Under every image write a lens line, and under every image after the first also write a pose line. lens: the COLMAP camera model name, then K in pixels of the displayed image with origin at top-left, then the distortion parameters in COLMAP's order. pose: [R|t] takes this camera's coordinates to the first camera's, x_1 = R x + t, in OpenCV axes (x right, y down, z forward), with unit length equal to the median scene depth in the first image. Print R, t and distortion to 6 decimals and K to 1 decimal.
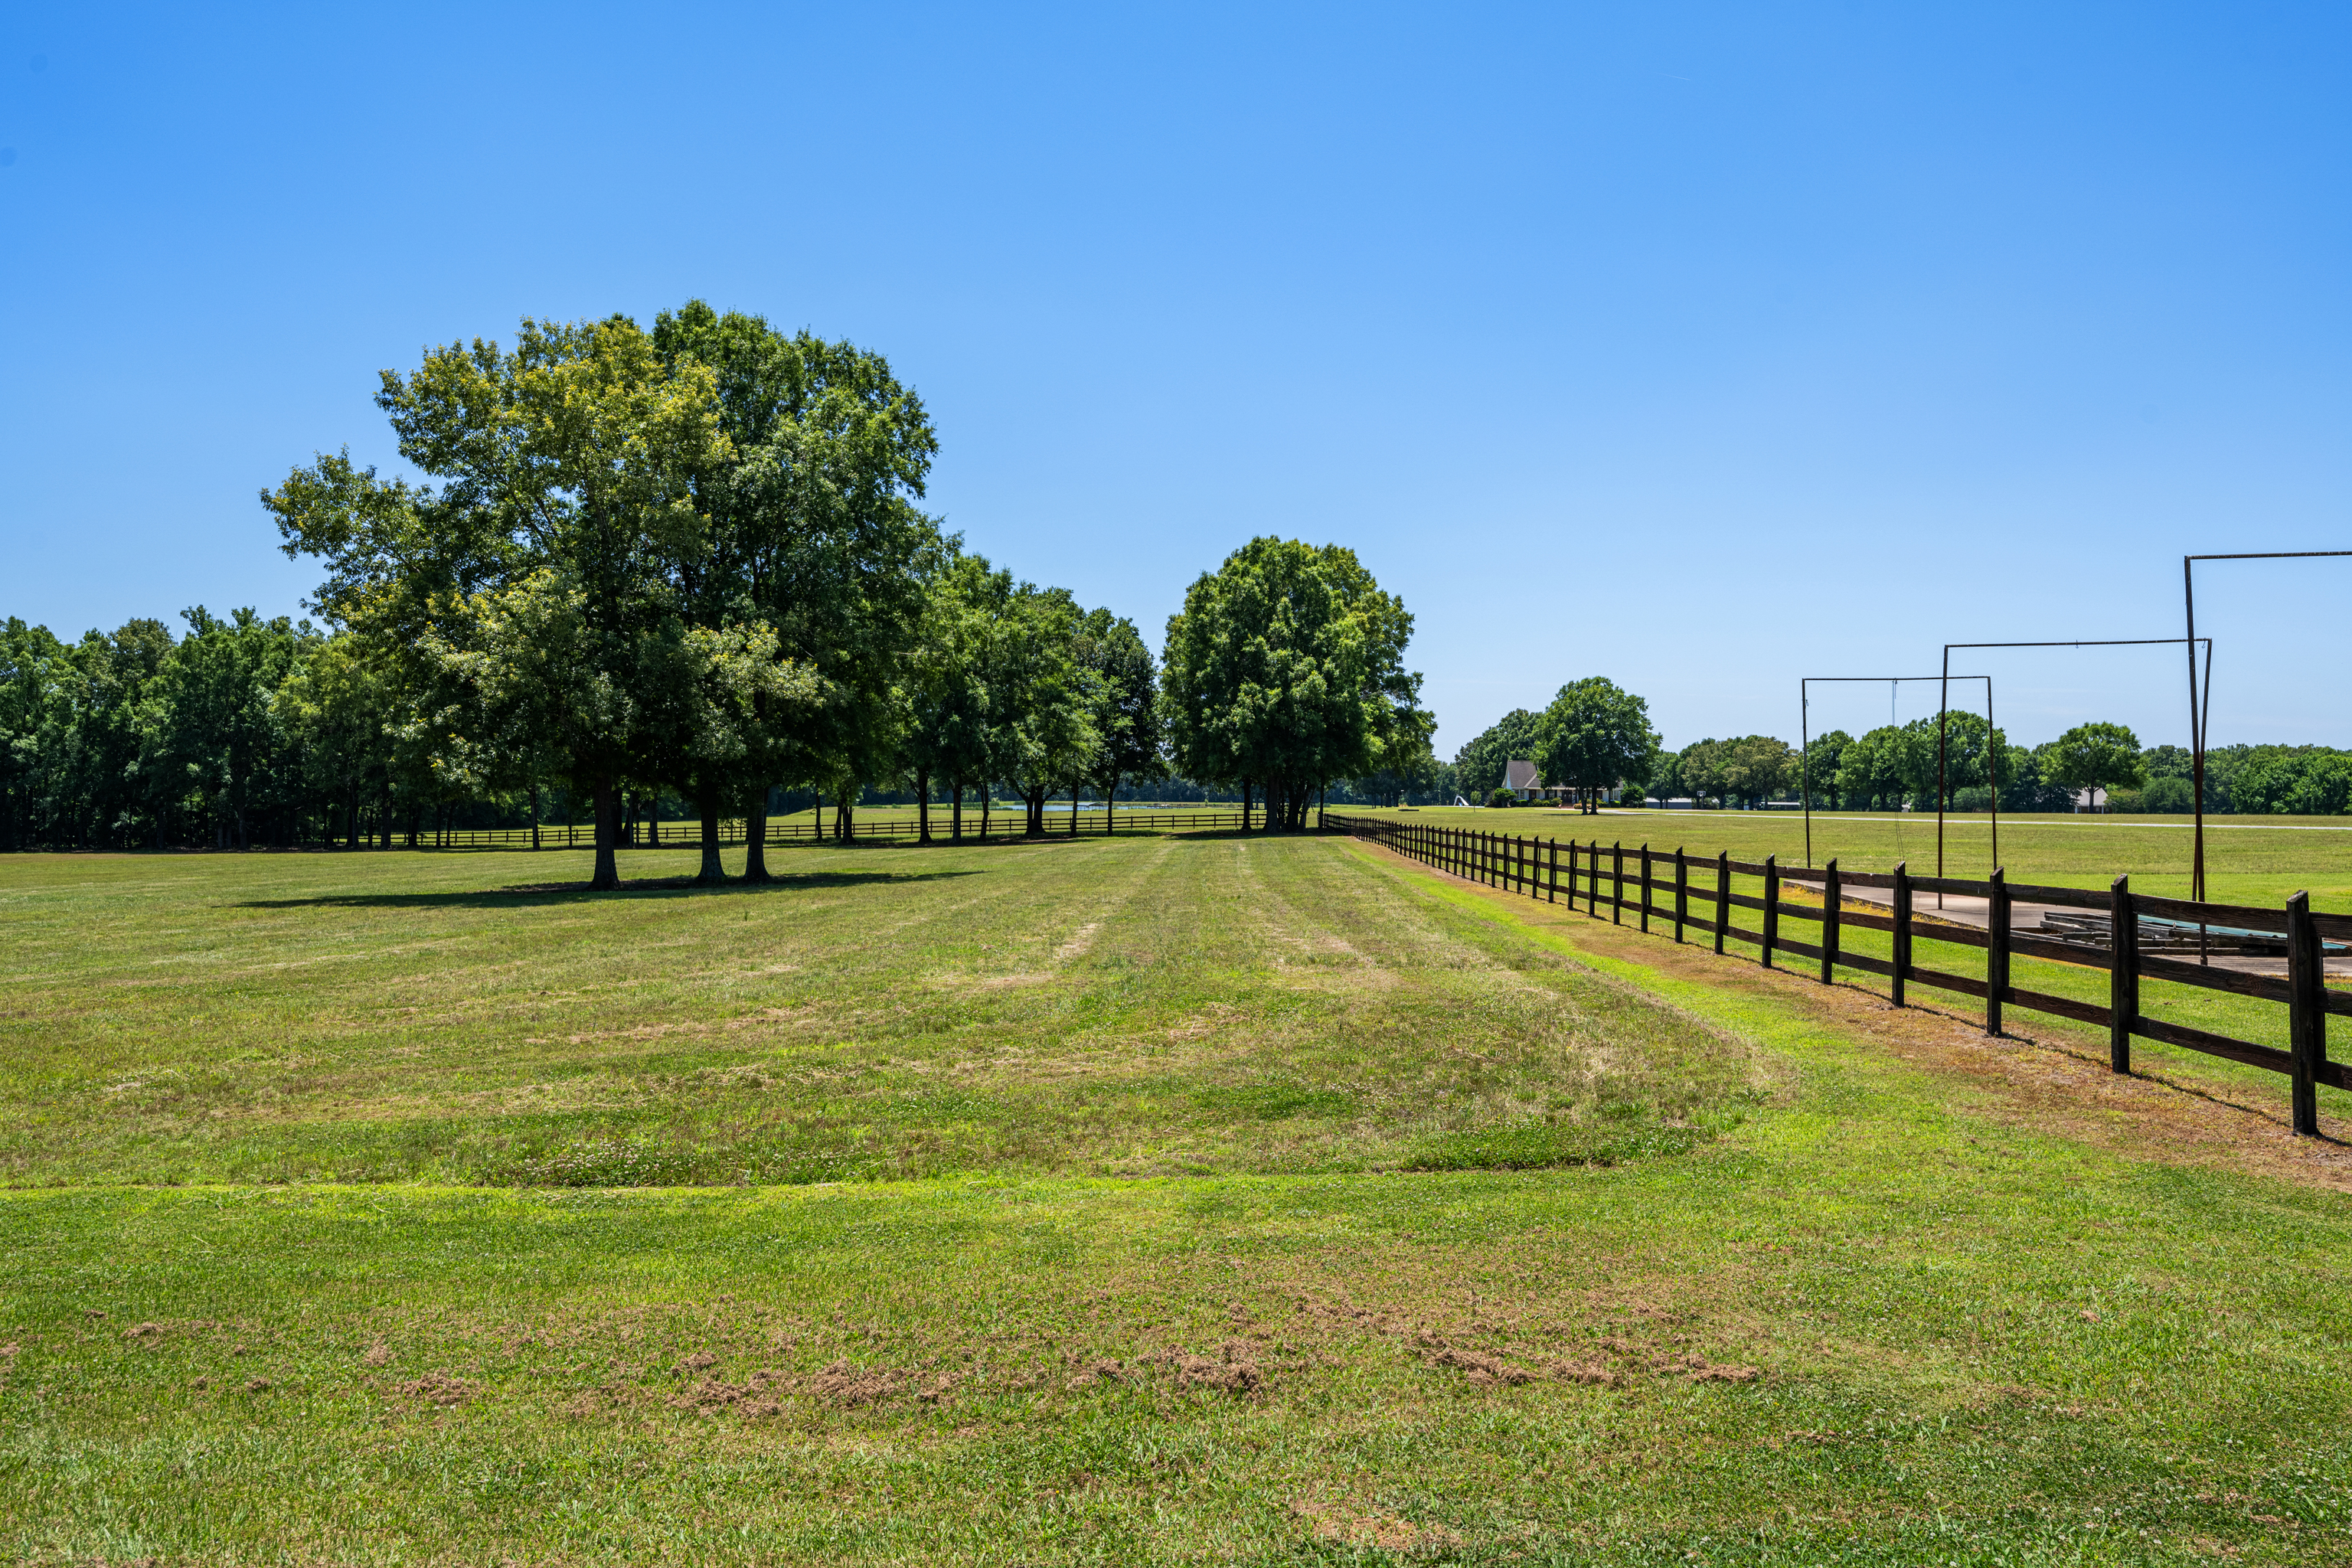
lens RADIAL K [[1576.0, 0, 1188.7], [0, 1576.0, 786.5], [0, 0, 1]] dist [0.006117, 0.000266]
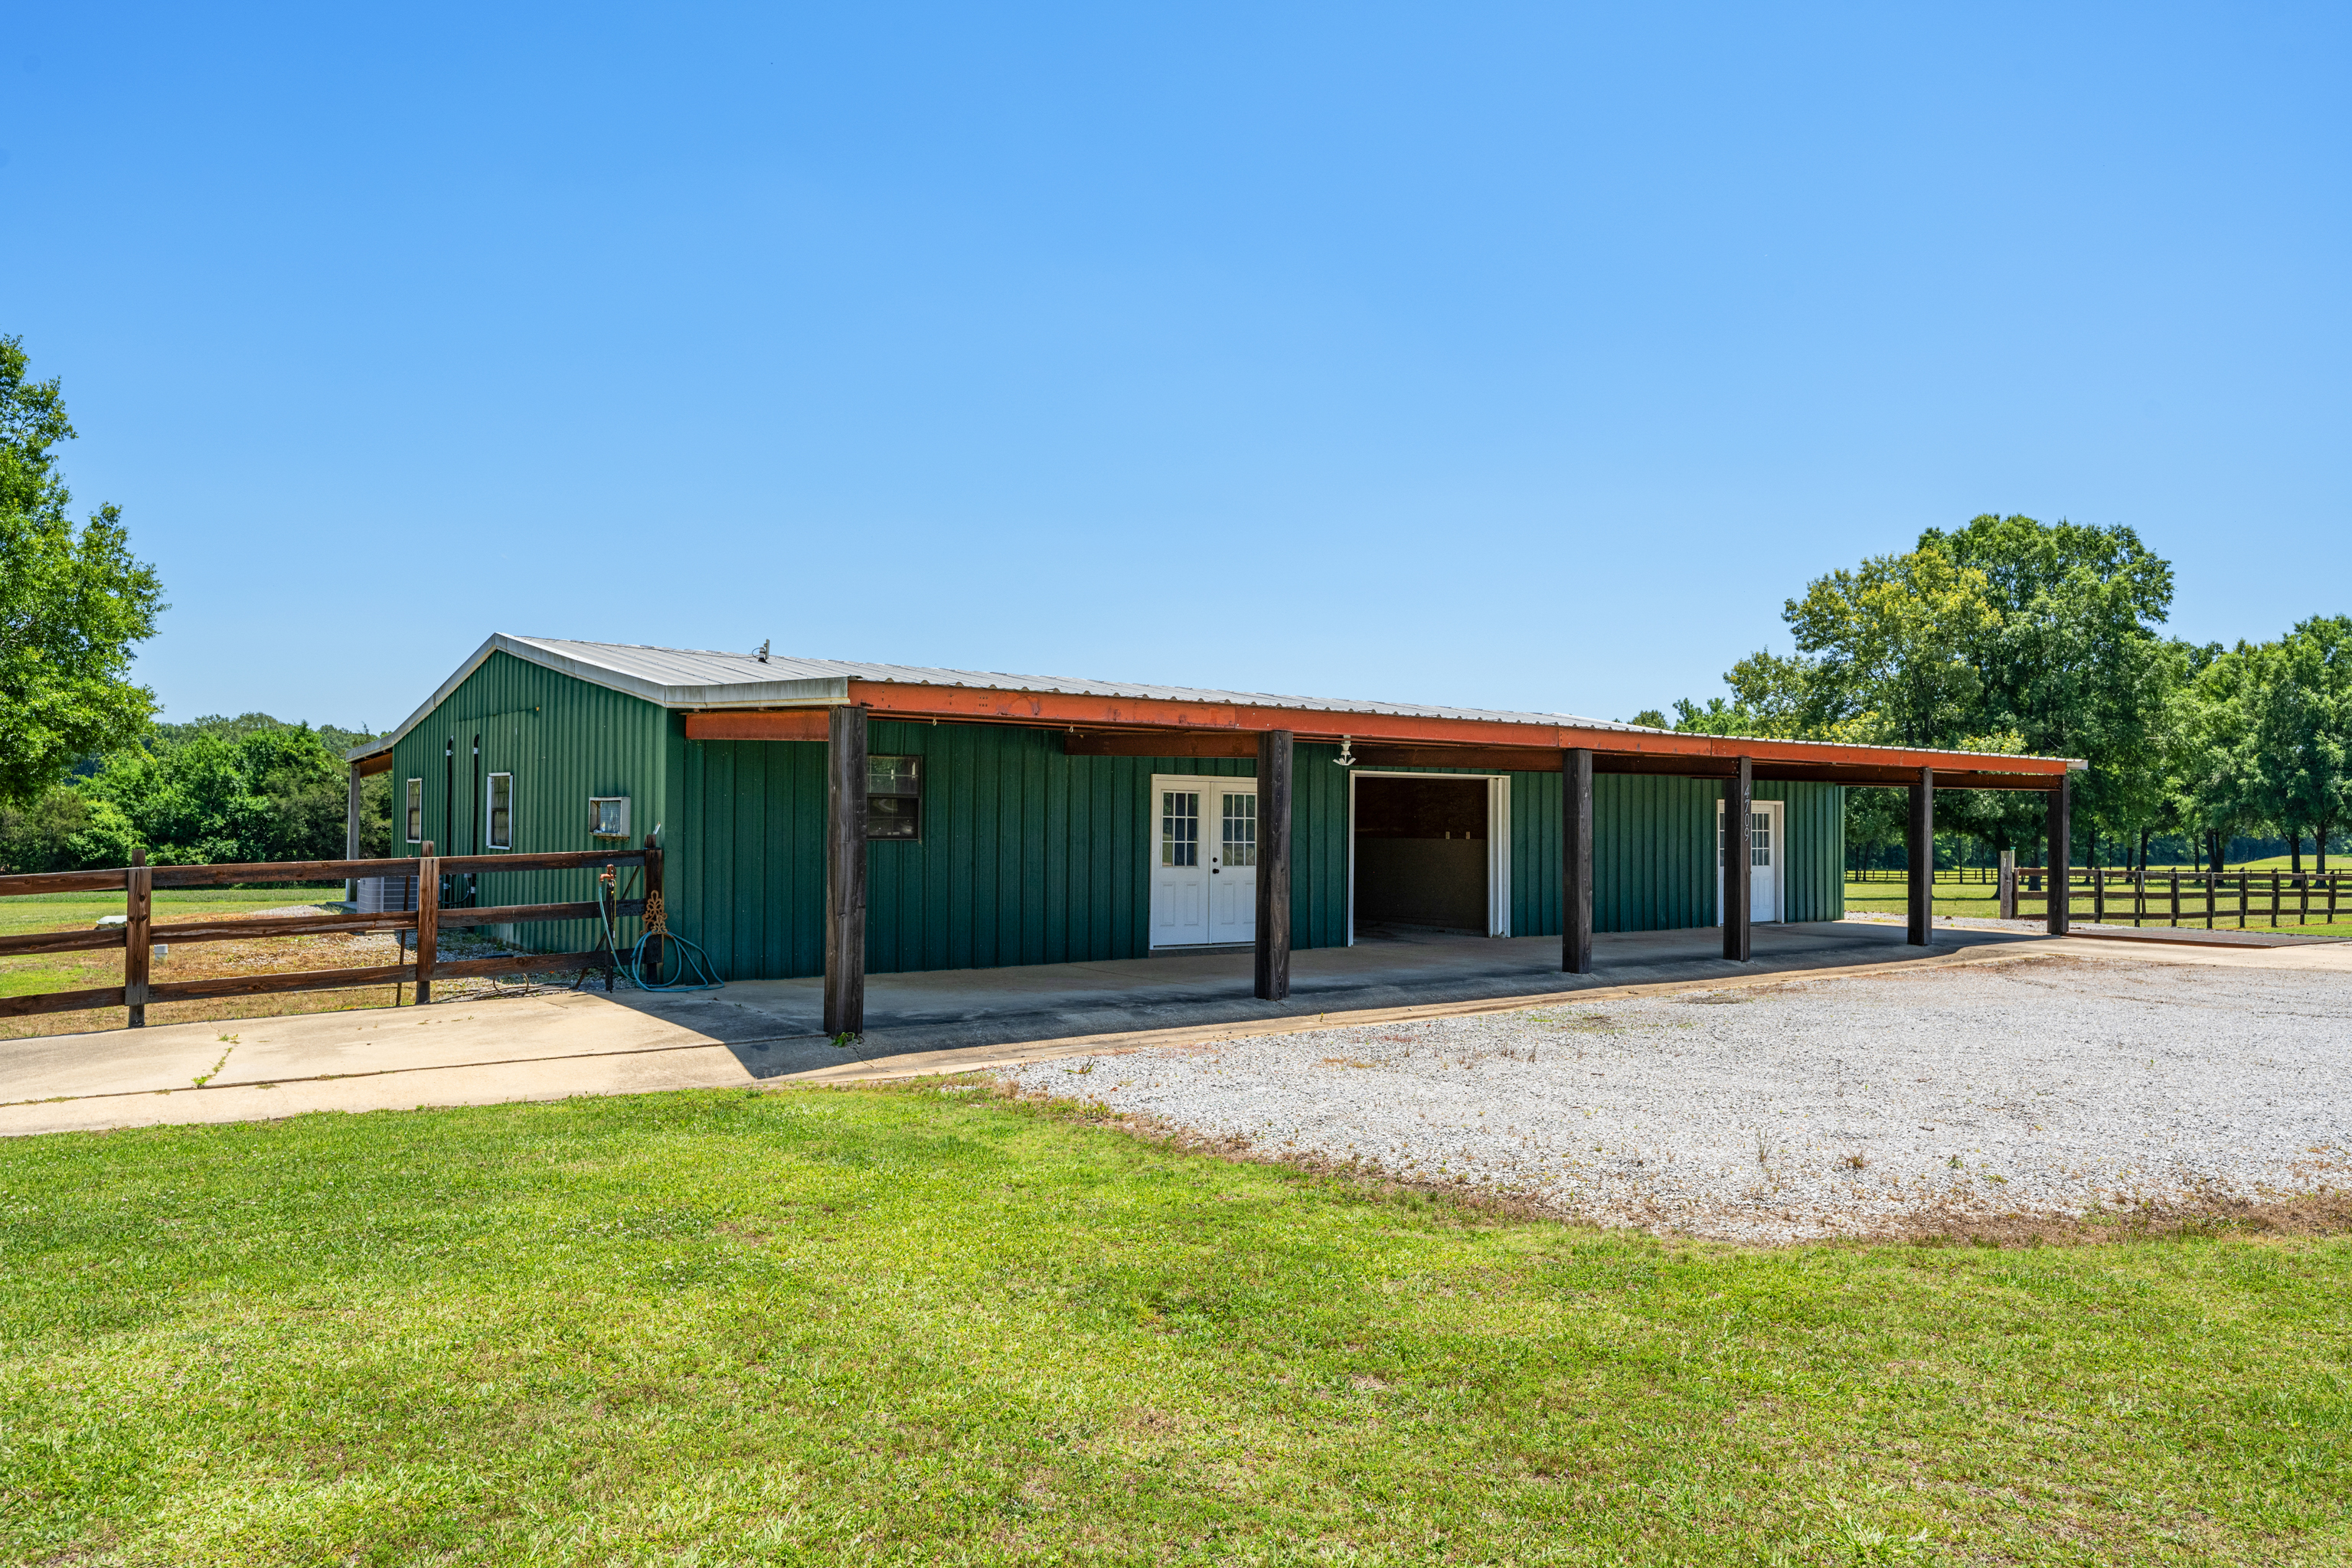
lens RADIAL K [[1576.0, 0, 1183.9], [0, 1576.0, 794.0], [0, 0, 1]] dist [0.006117, 0.000266]
pose [[0.649732, -0.015184, -0.760012, 0.372796], [-0.002360, 0.999755, -0.021991, -0.004859], [0.760160, 0.016081, 0.649537, -0.625739]]
